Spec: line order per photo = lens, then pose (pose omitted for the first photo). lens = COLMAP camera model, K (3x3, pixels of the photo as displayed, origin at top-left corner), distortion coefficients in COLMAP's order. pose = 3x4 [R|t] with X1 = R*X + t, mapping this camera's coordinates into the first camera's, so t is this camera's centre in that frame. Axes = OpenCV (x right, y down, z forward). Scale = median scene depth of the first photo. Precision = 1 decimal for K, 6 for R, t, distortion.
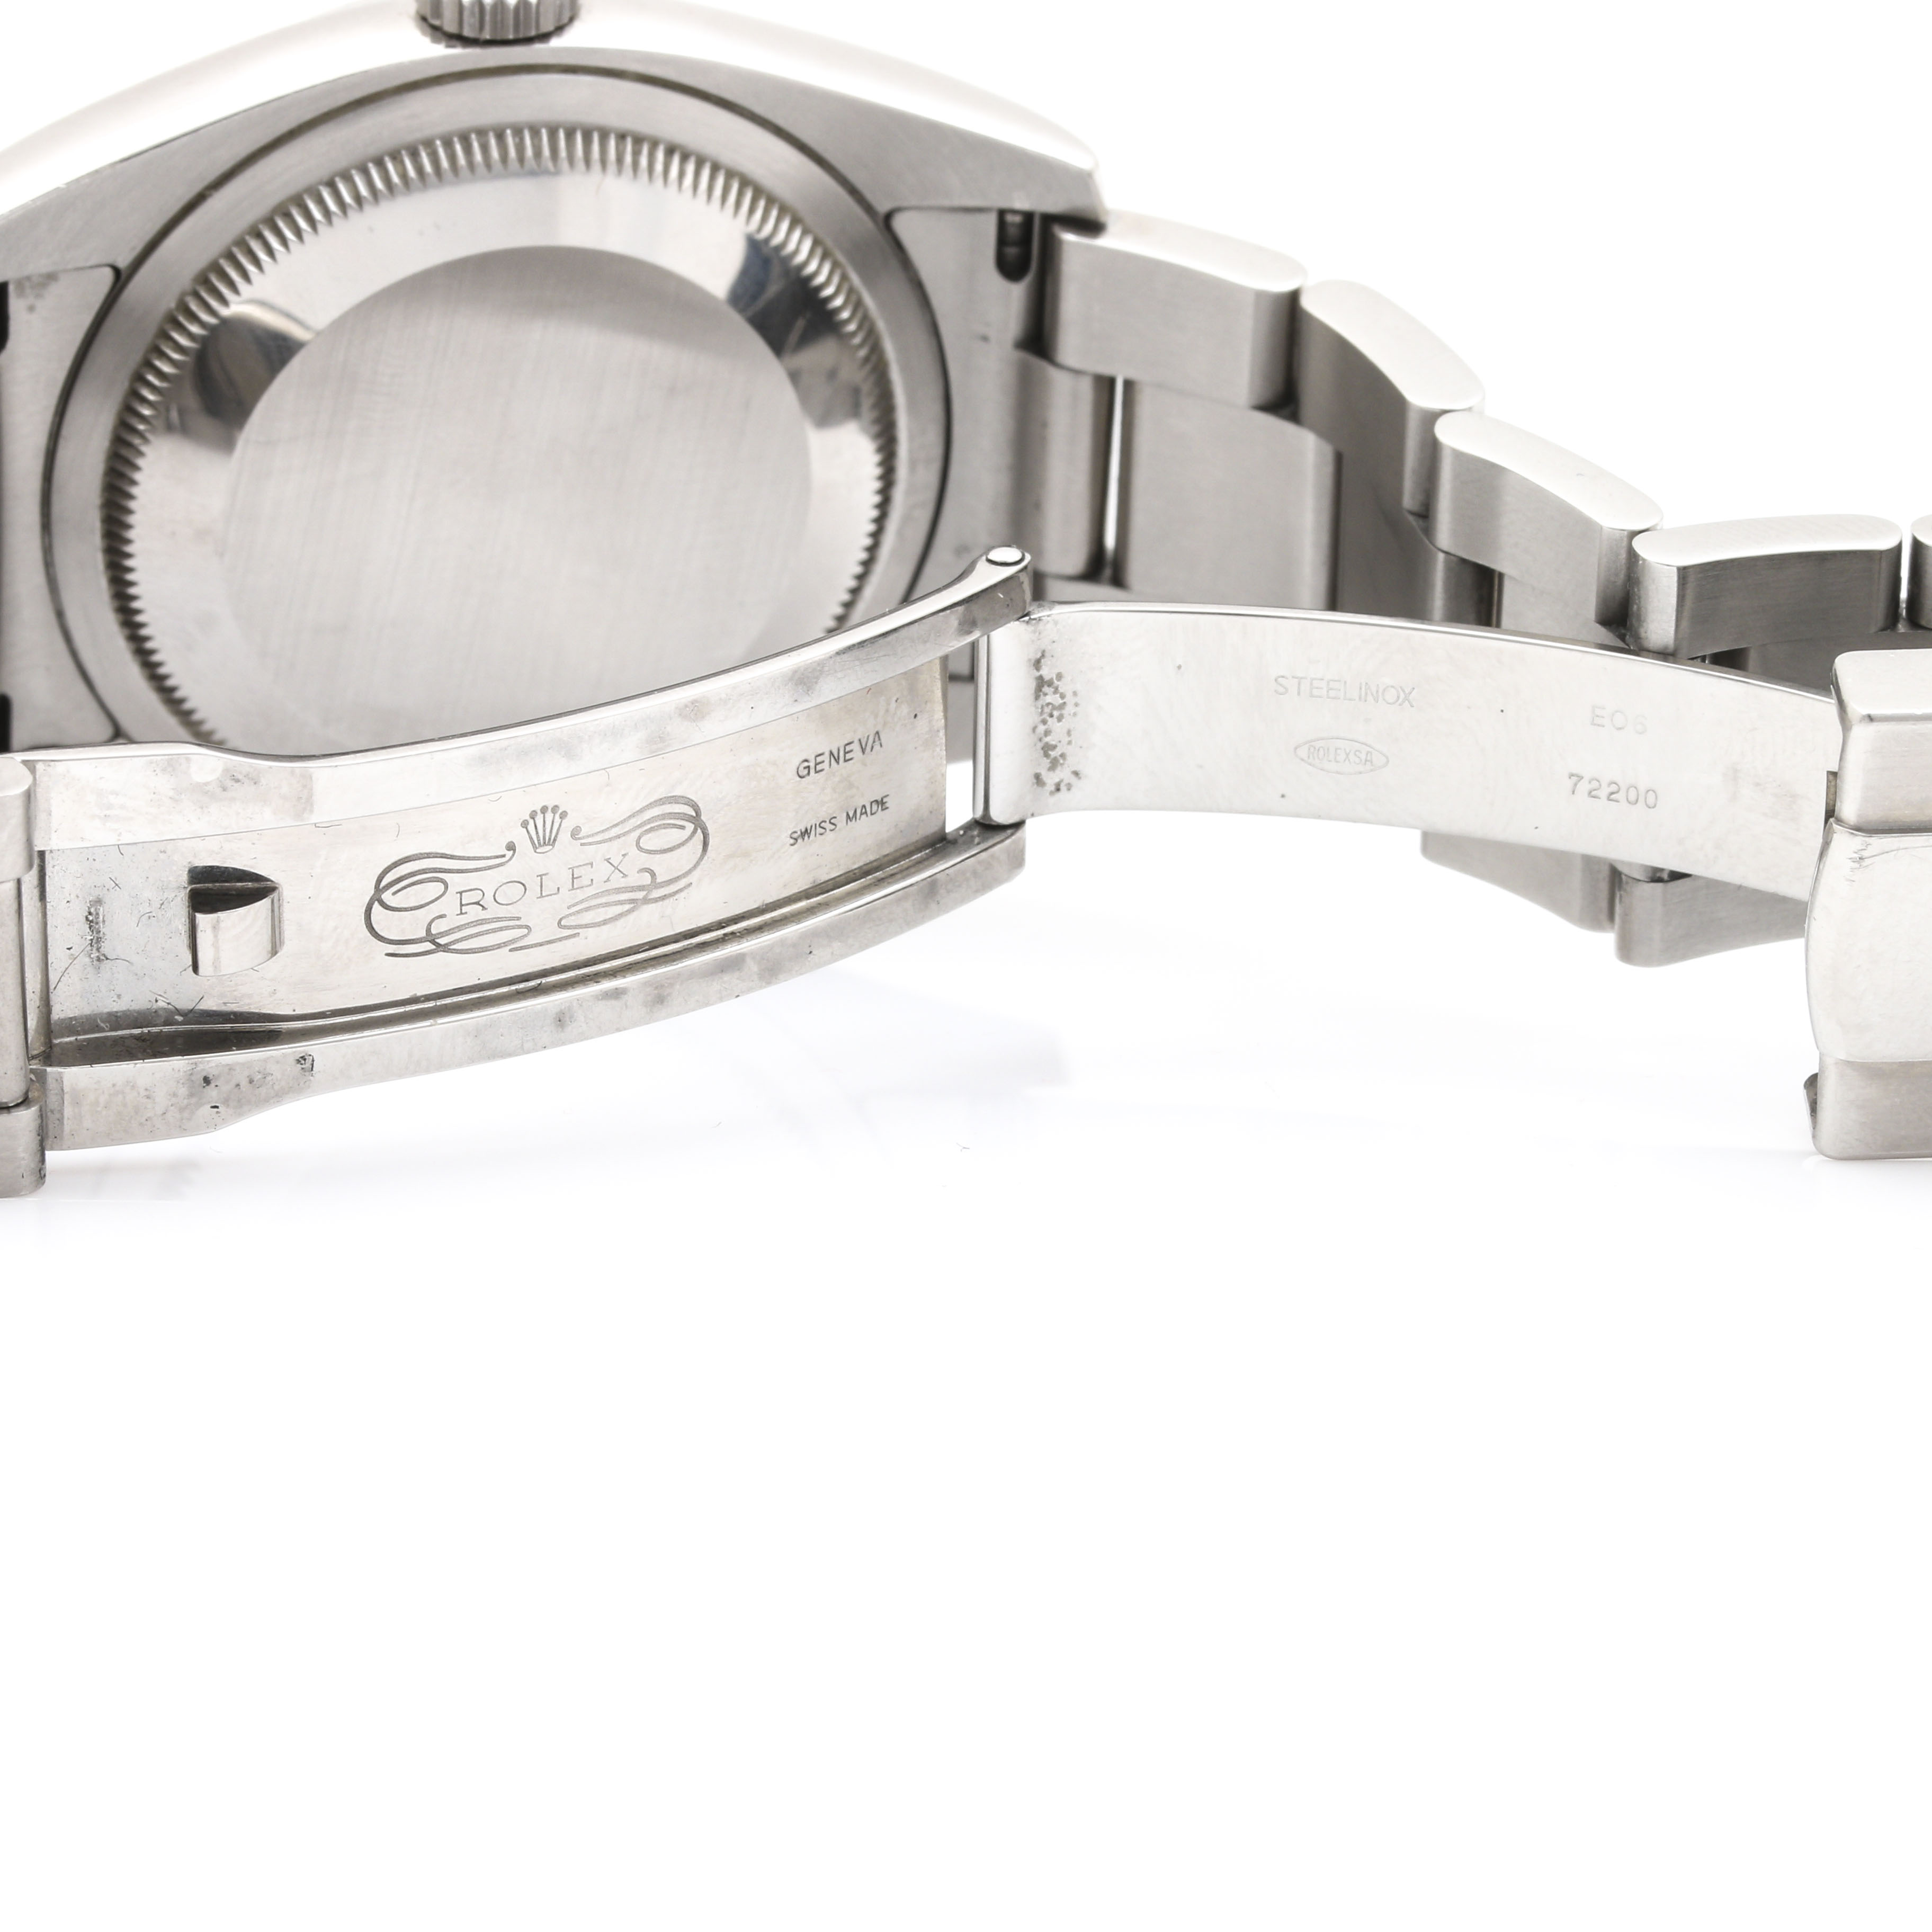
lens RADIAL K [[12688.4, 0, 967.0], [0, 12688.4, 963.8], [0, 0, 1]] dist [-0.119908, 0.000000]
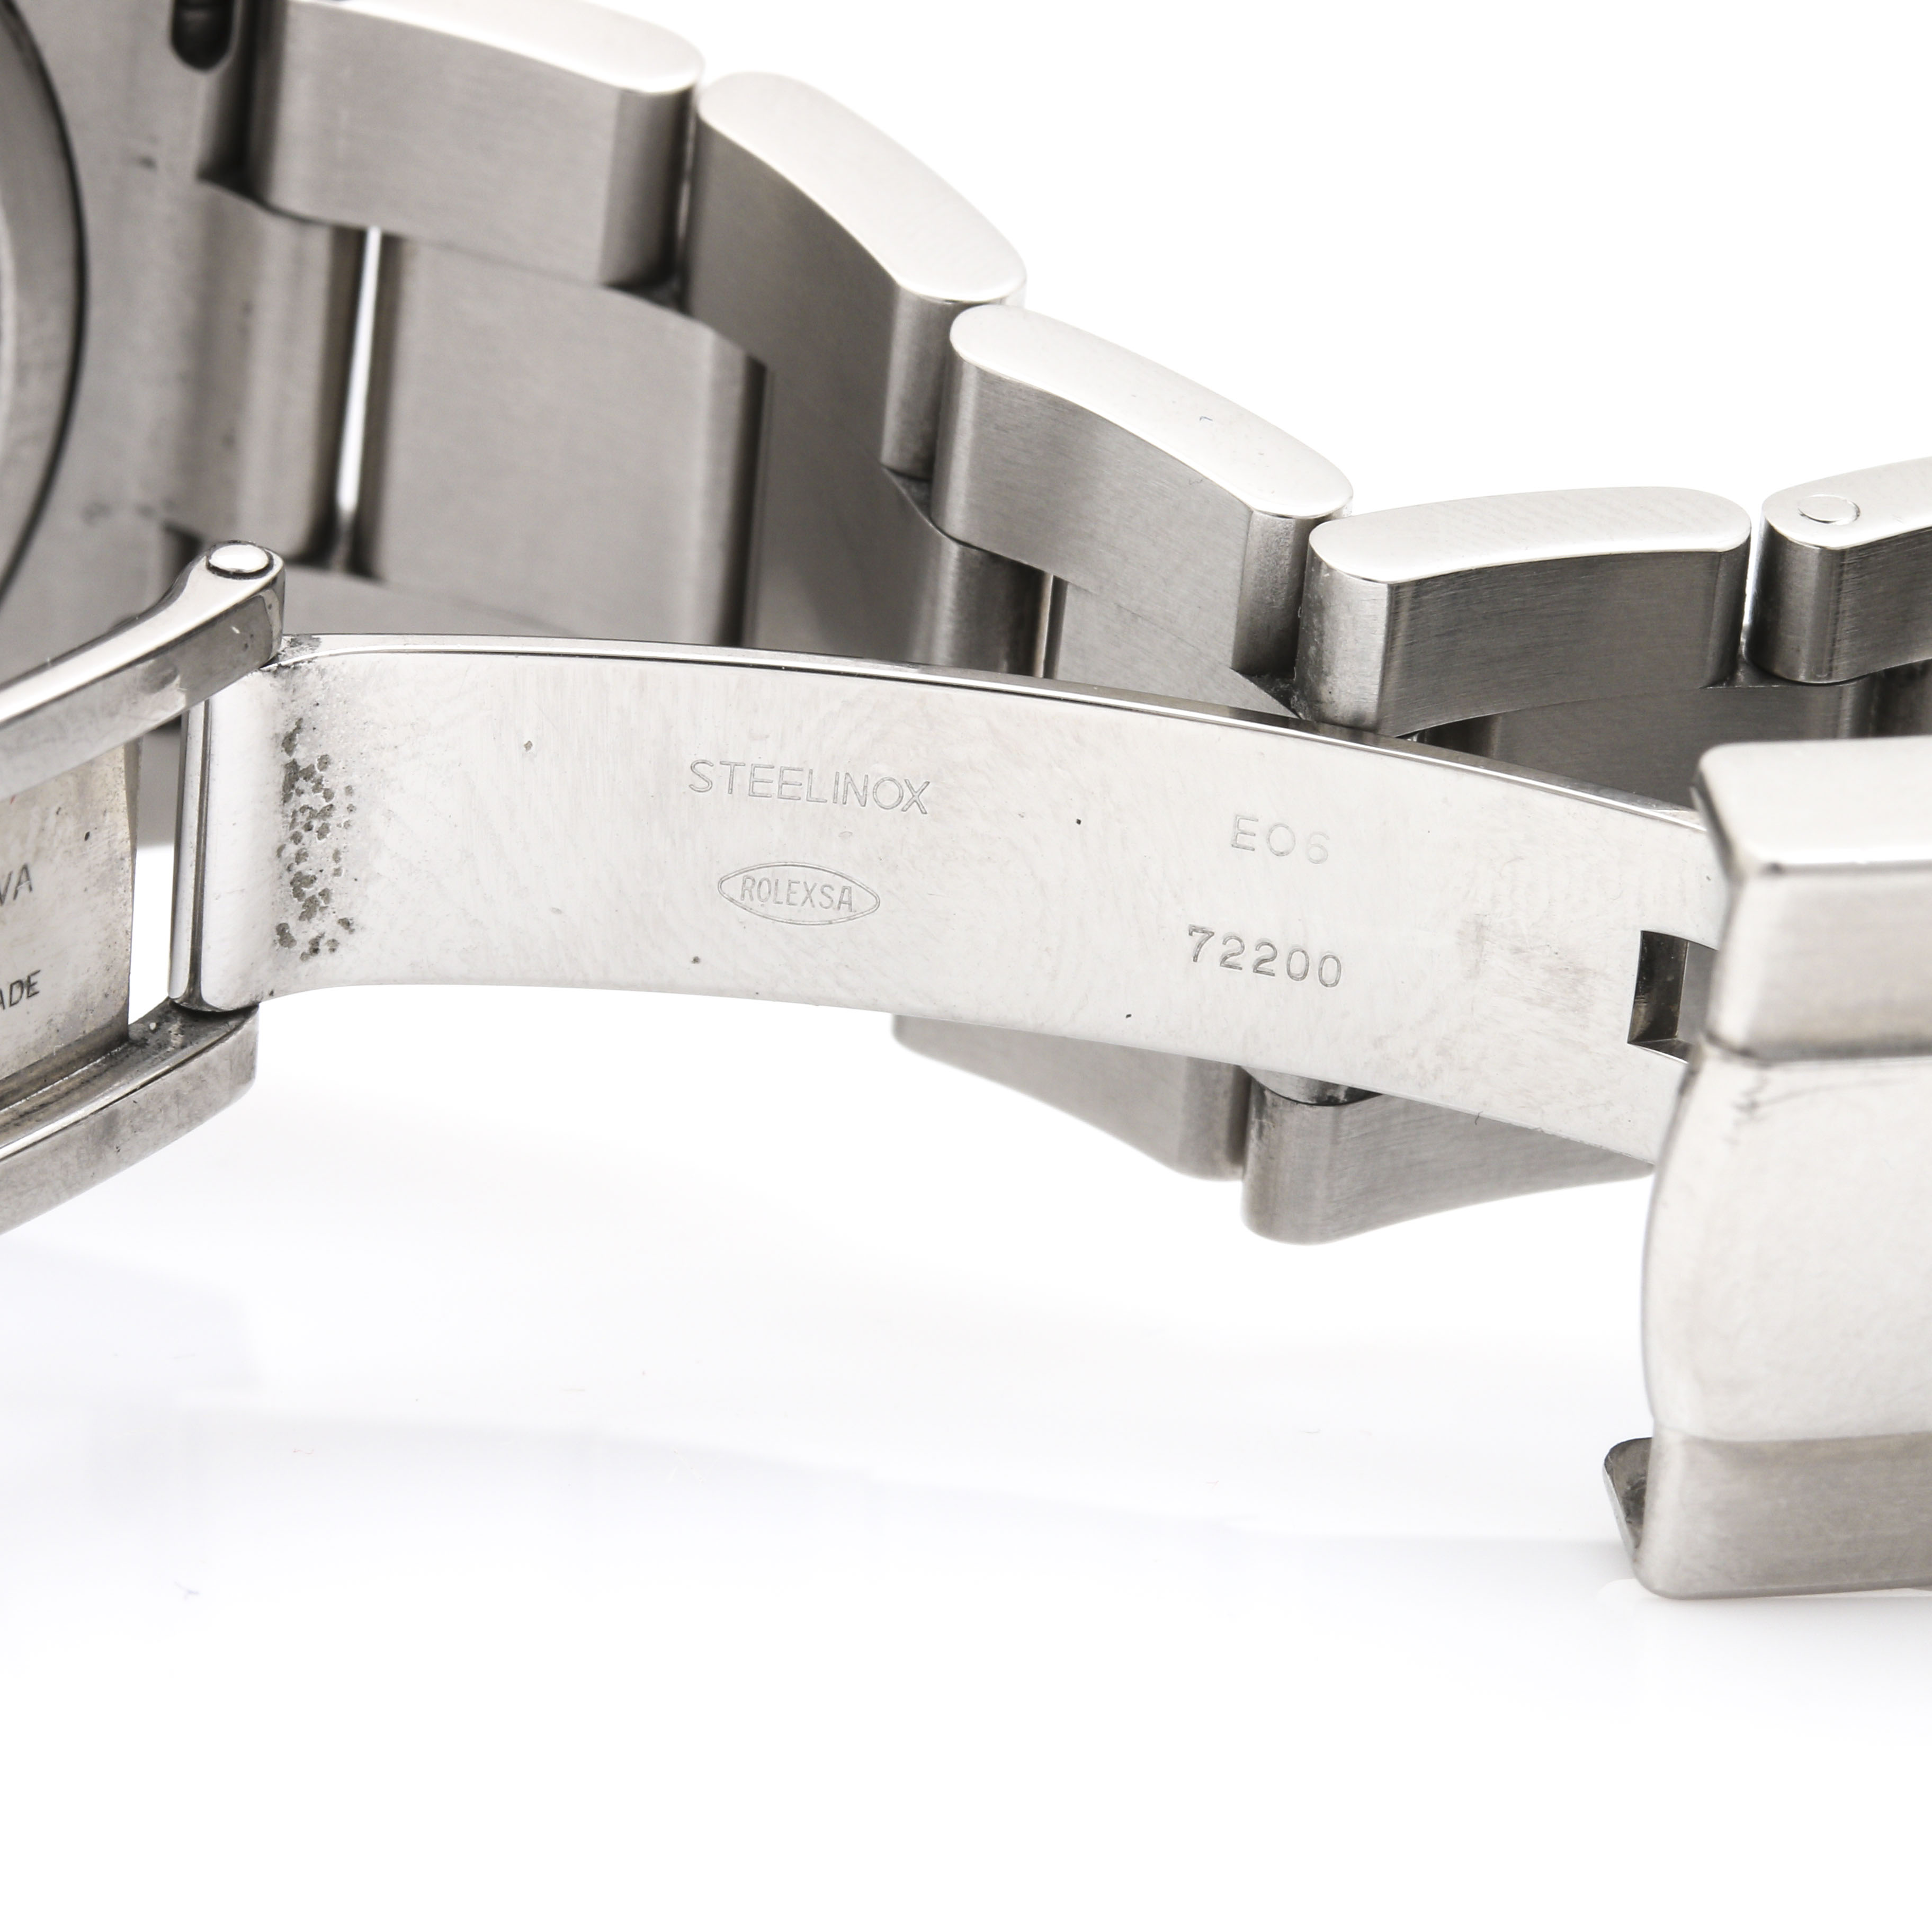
lens RADIAL K [[12688.4, 0, 965.7], [0, 12688.4, 970.1], [0, 0, 1]] dist [-0.119908, 0.000000]
pose [[0.989630, -0.004600, 0.143569, -0.047406], [-0.001932, 0.998970, 0.045325, -0.039602], [-0.143630, -0.045132, 0.988602, 0.416955]]
